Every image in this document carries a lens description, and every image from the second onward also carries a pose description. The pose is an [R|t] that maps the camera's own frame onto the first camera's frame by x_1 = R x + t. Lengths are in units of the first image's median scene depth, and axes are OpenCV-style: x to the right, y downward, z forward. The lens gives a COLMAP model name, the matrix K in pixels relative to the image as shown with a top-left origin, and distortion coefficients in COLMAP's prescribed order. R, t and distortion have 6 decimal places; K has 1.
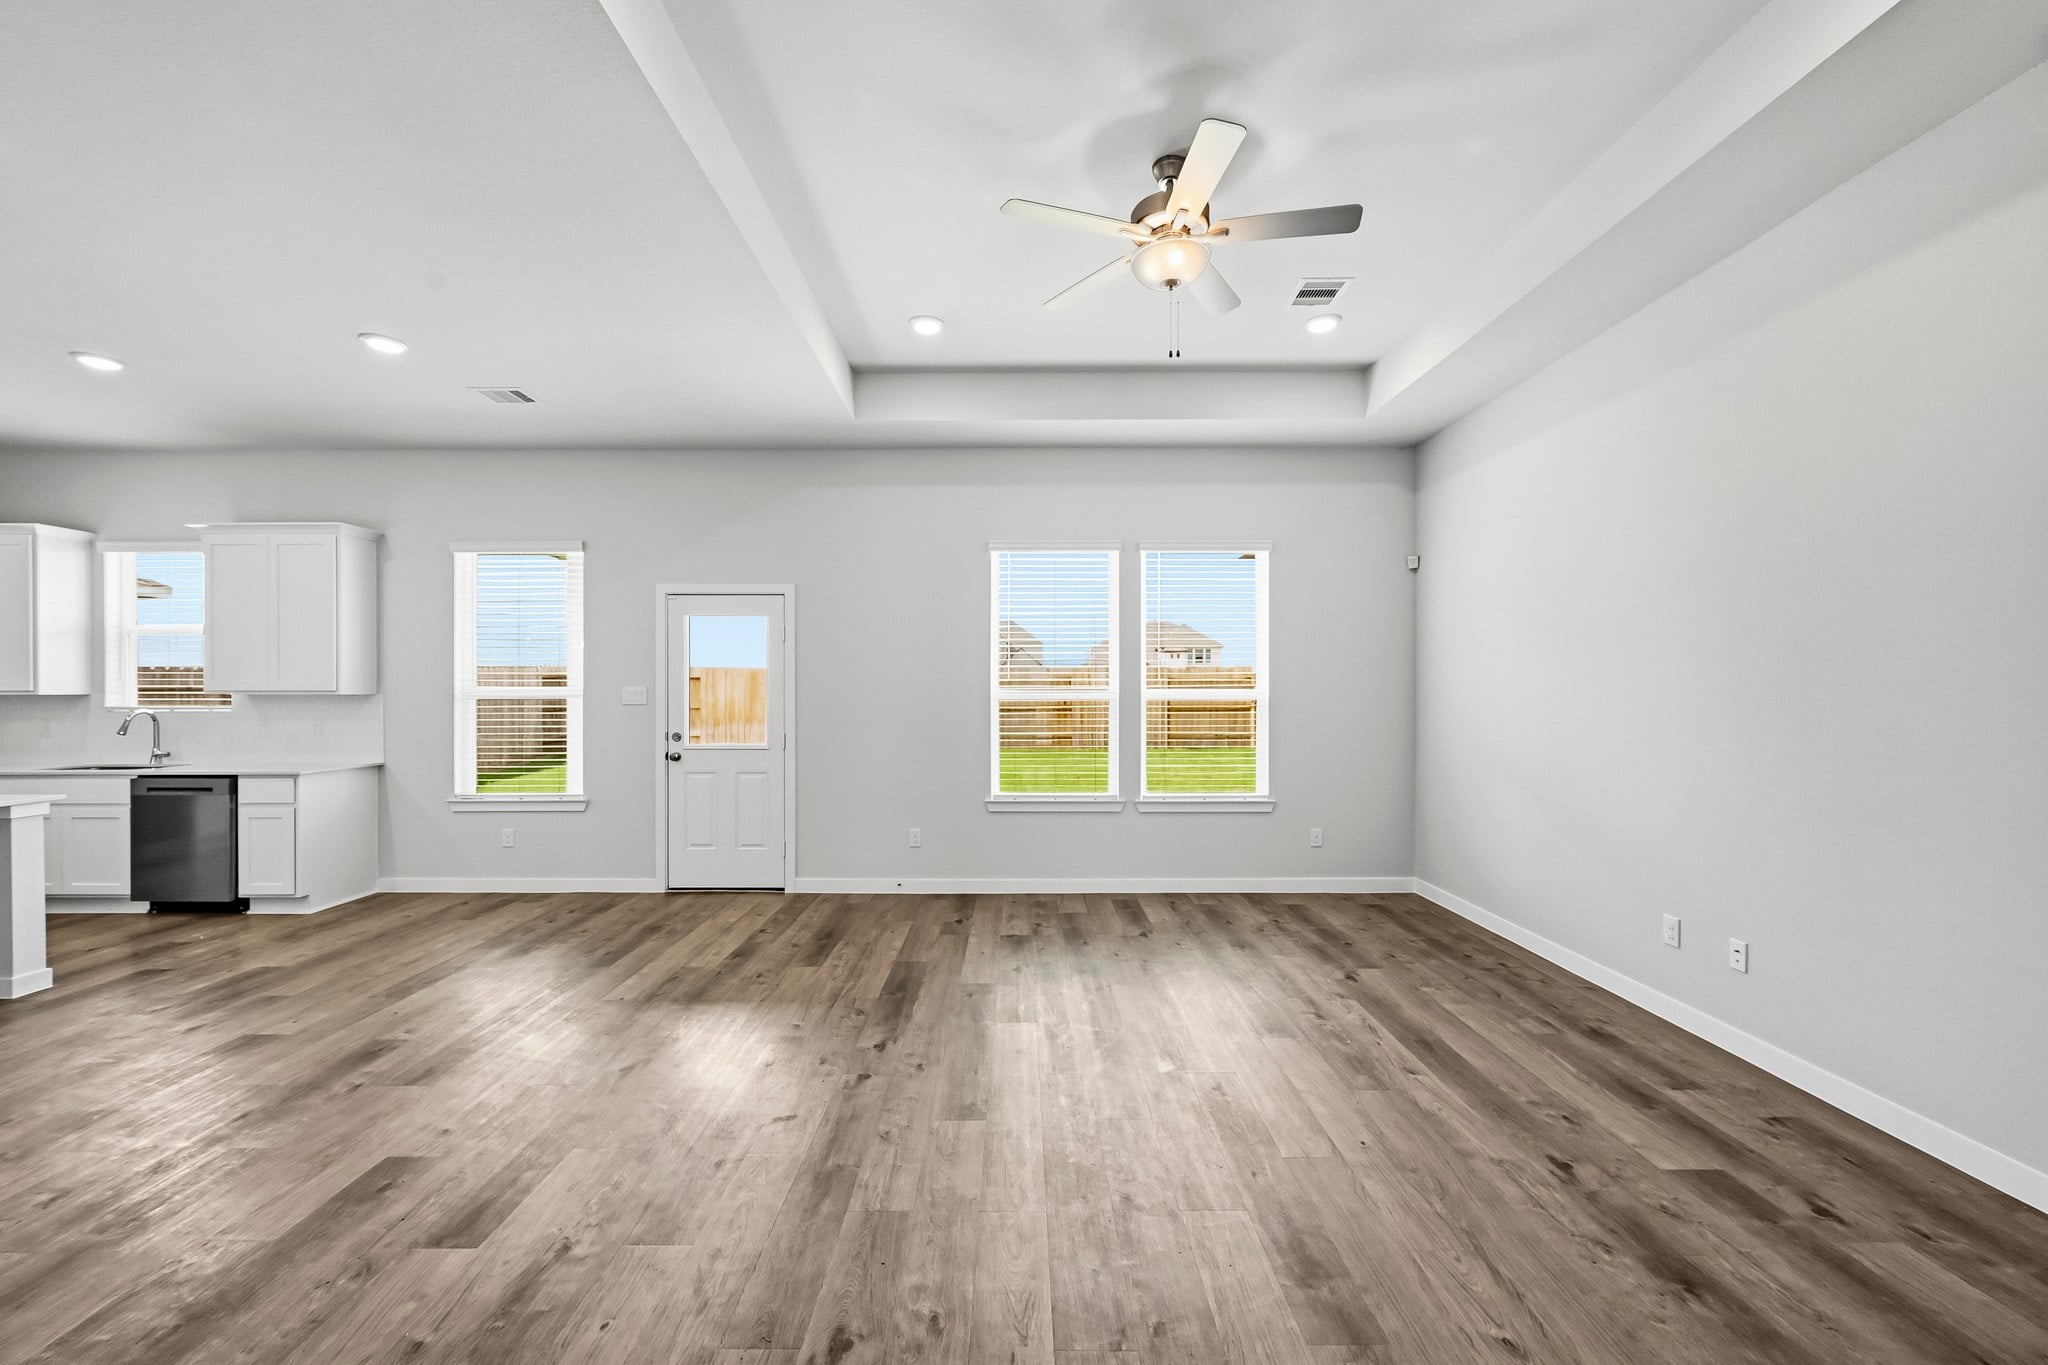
lens RADIAL K [[820.7, 0, 1024.0], [0, 820.7, 682.5], [0, 0, 1]] dist [0.000650, -0.000113]
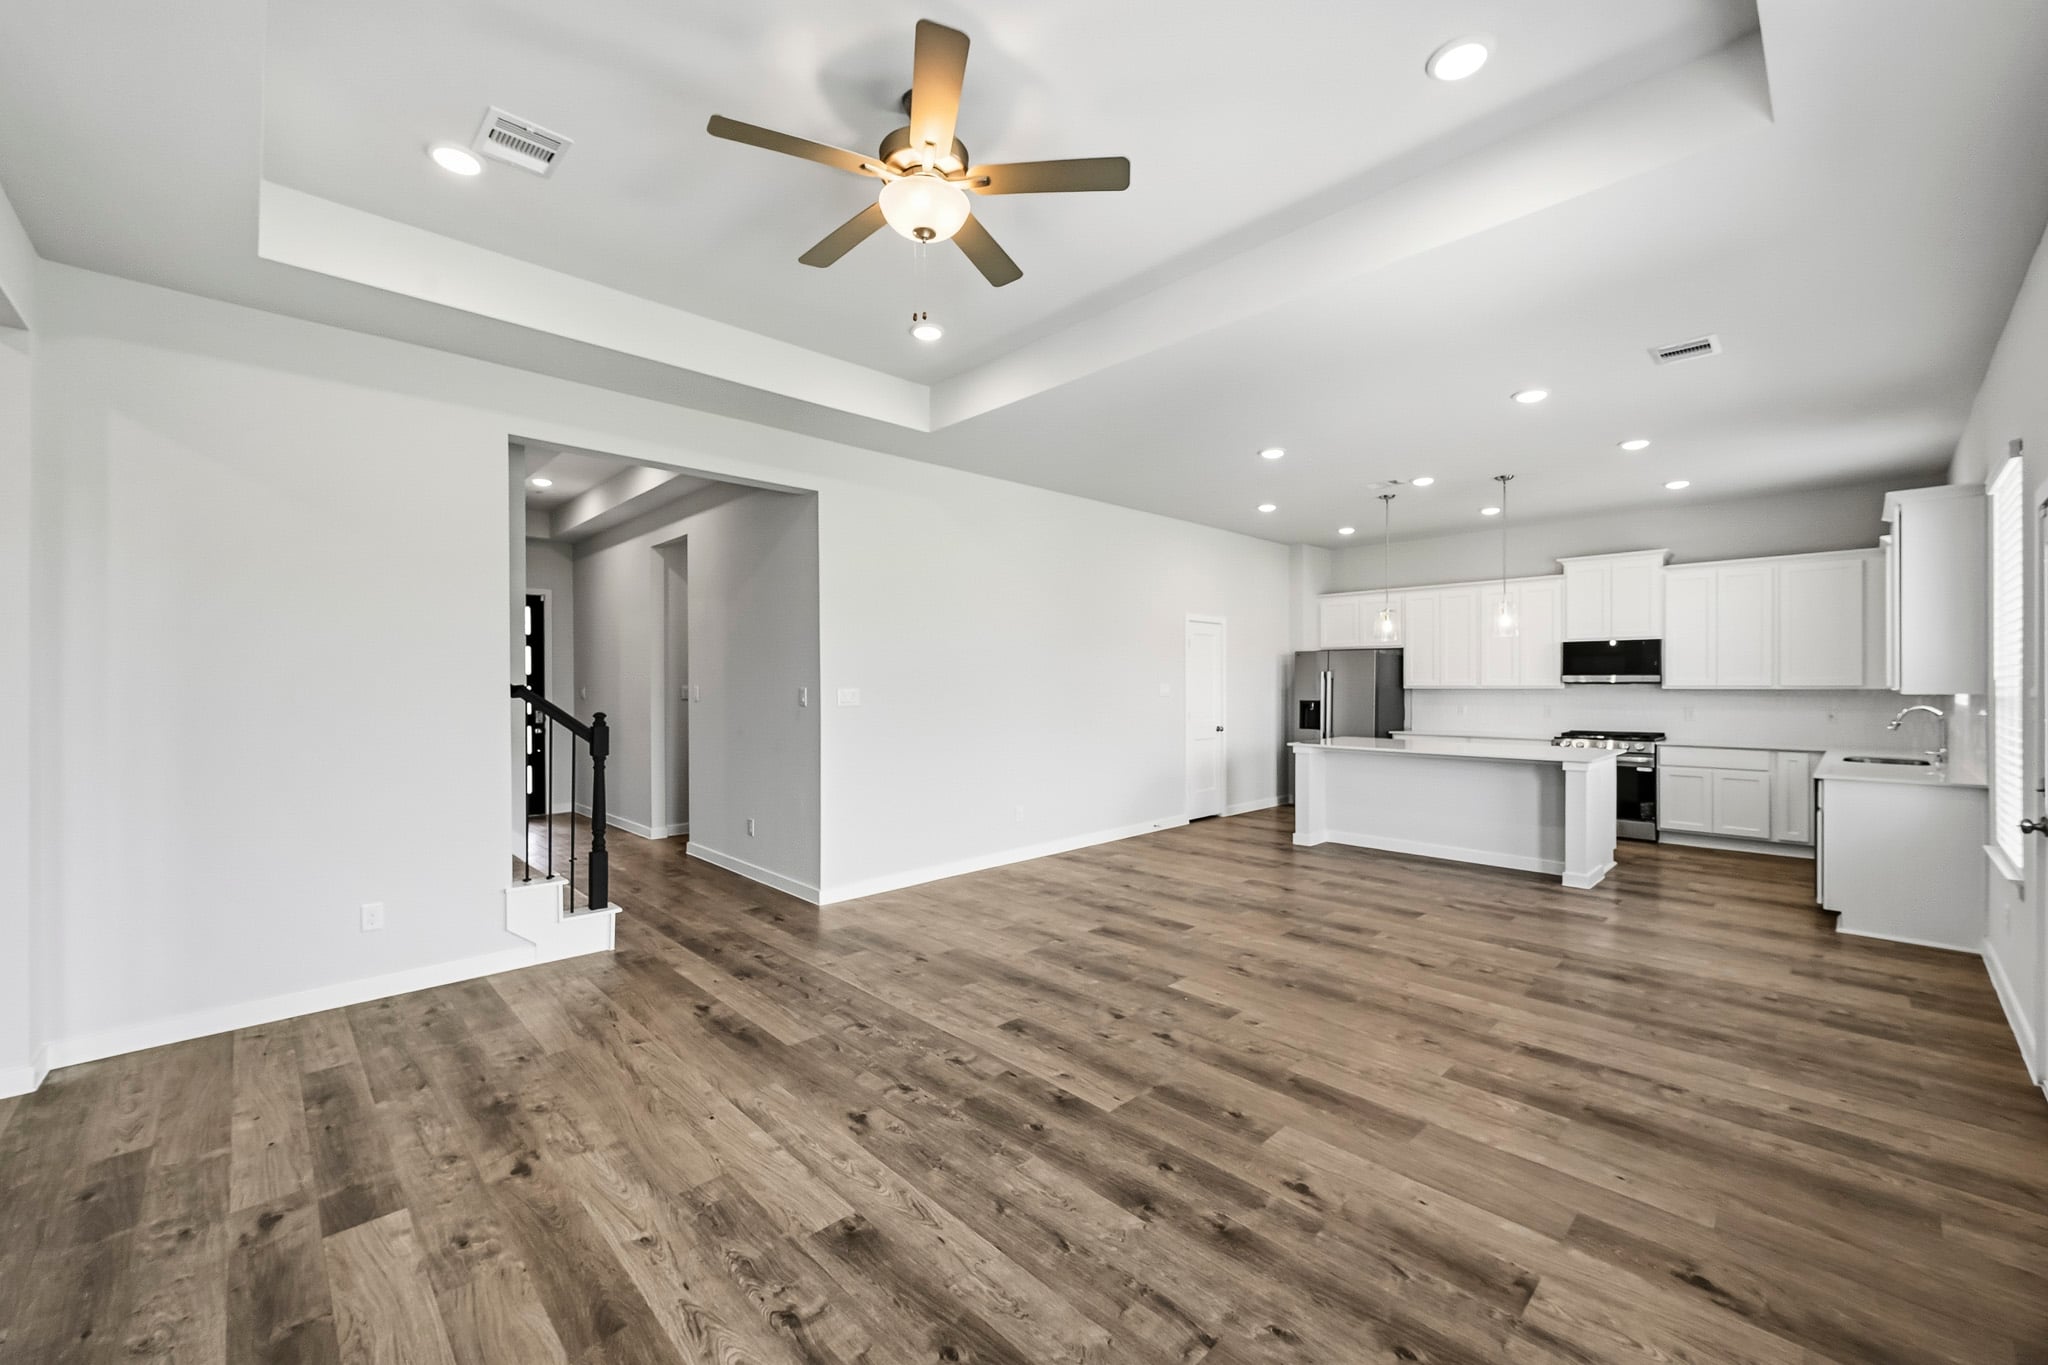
lens RADIAL K [[803.6, 0, 1007.2], [0, 803.6, 685.1], [0, 0, 1]] dist [-0.000697, 0.000039]
pose [[-0.738454, 0.008658, -0.674248, 0.452519], [0.012162, 0.999926, -0.000481, -0.006003], [0.674194, -0.008556, -0.738505, 1.111130]]
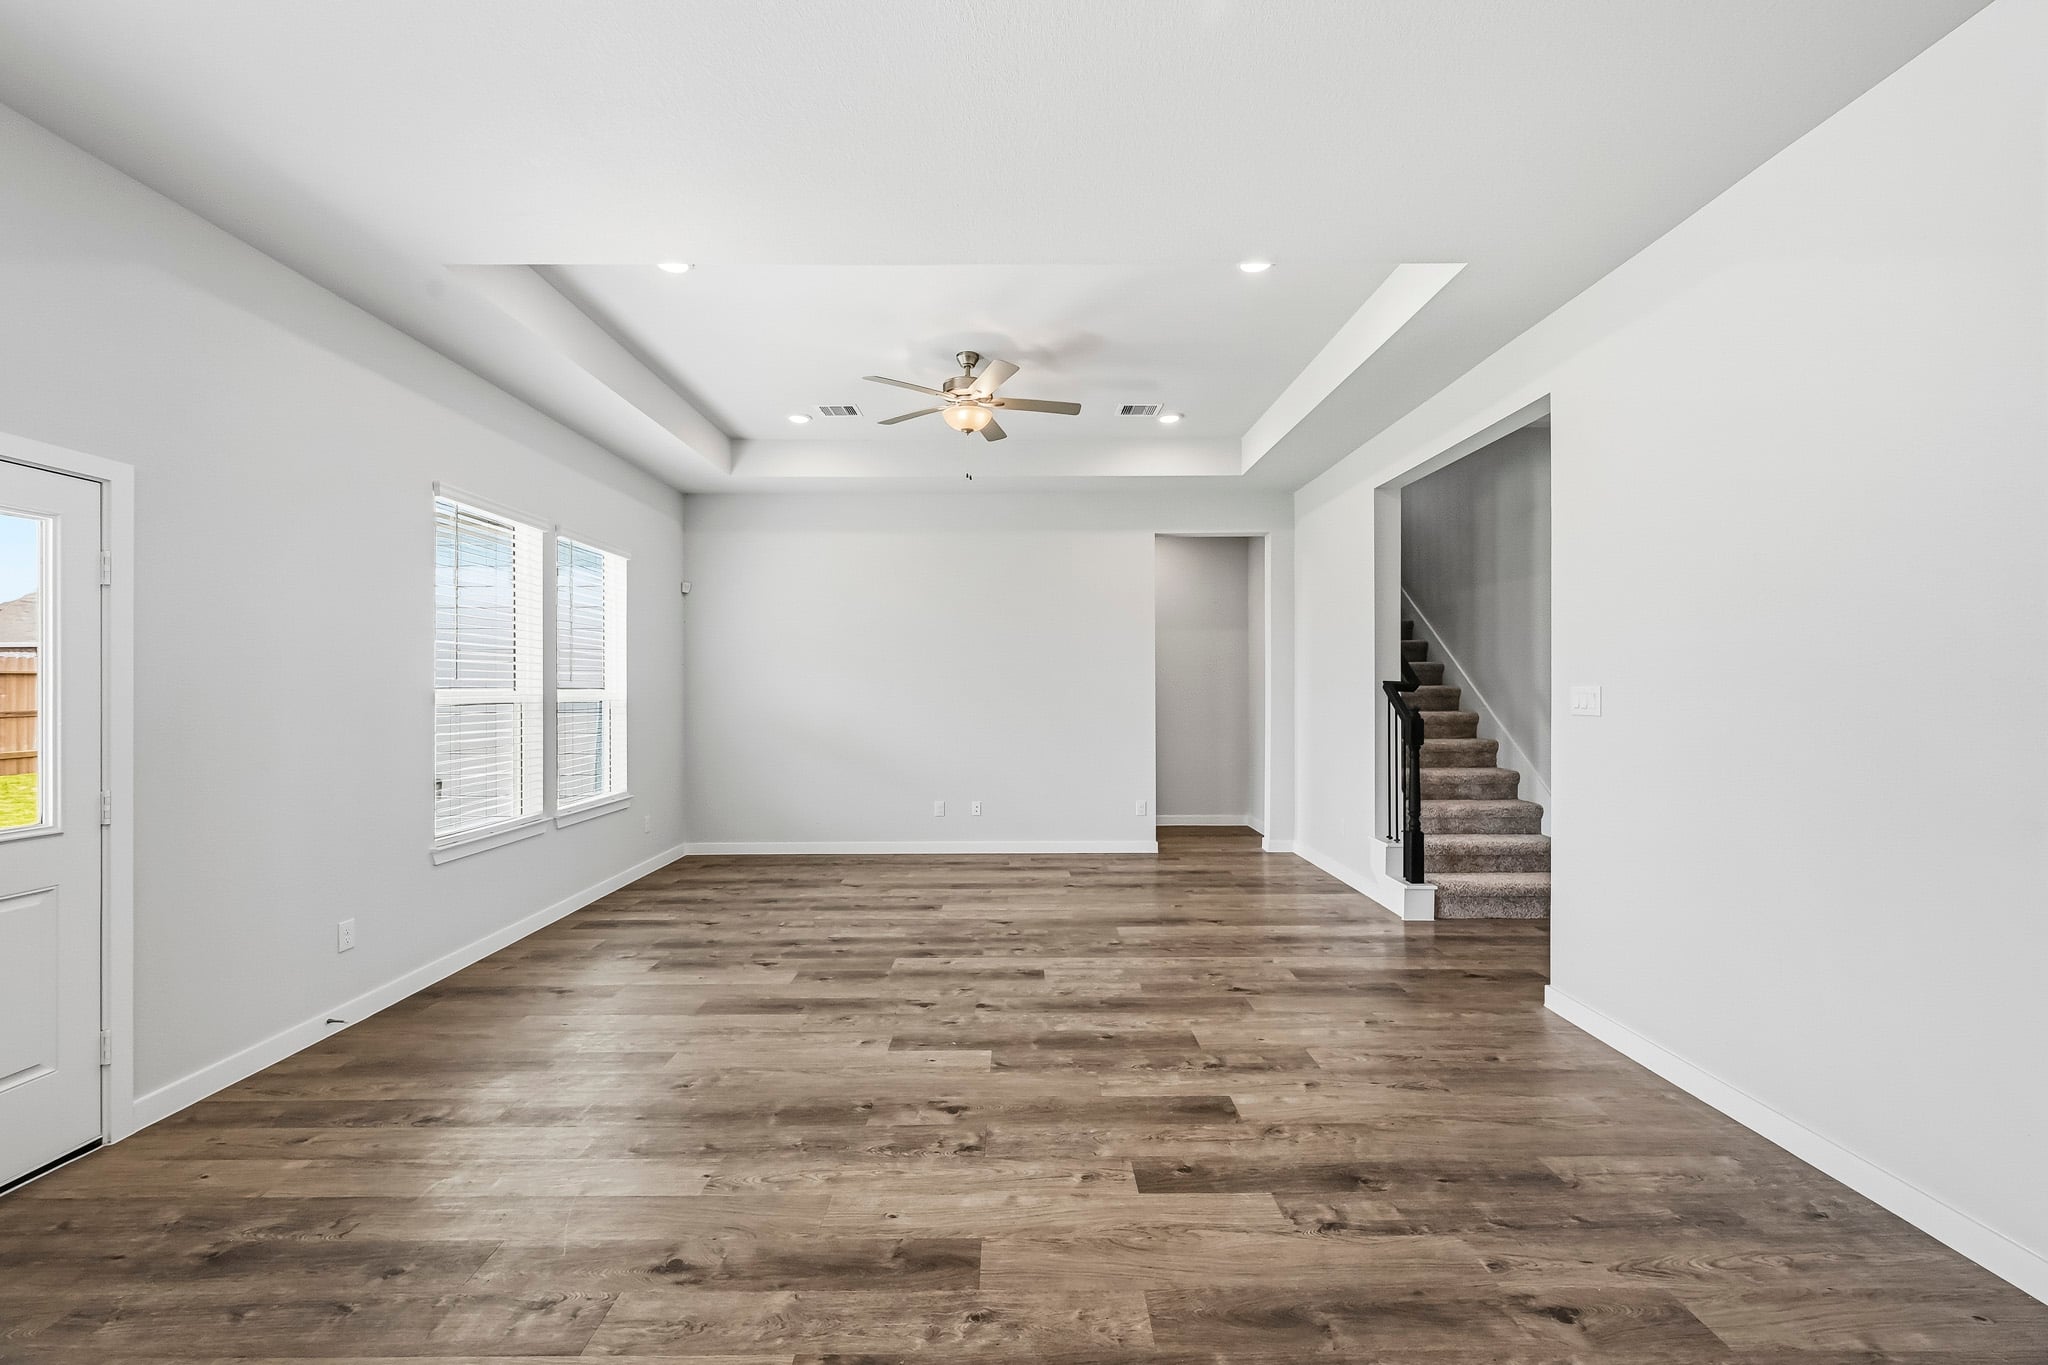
lens RADIAL K [[788.8, 0, 1032.4], [0, 788.8, 687.4], [0, 0, 1]] dist [-0.000326, 0.000073]
pose [[-0.016887, 0.002225, 0.999855, -0.872104], [-0.007953, 0.999966, -0.002359, 0.001522], [-0.999826, -0.007991, -0.016869, 0.594716]]
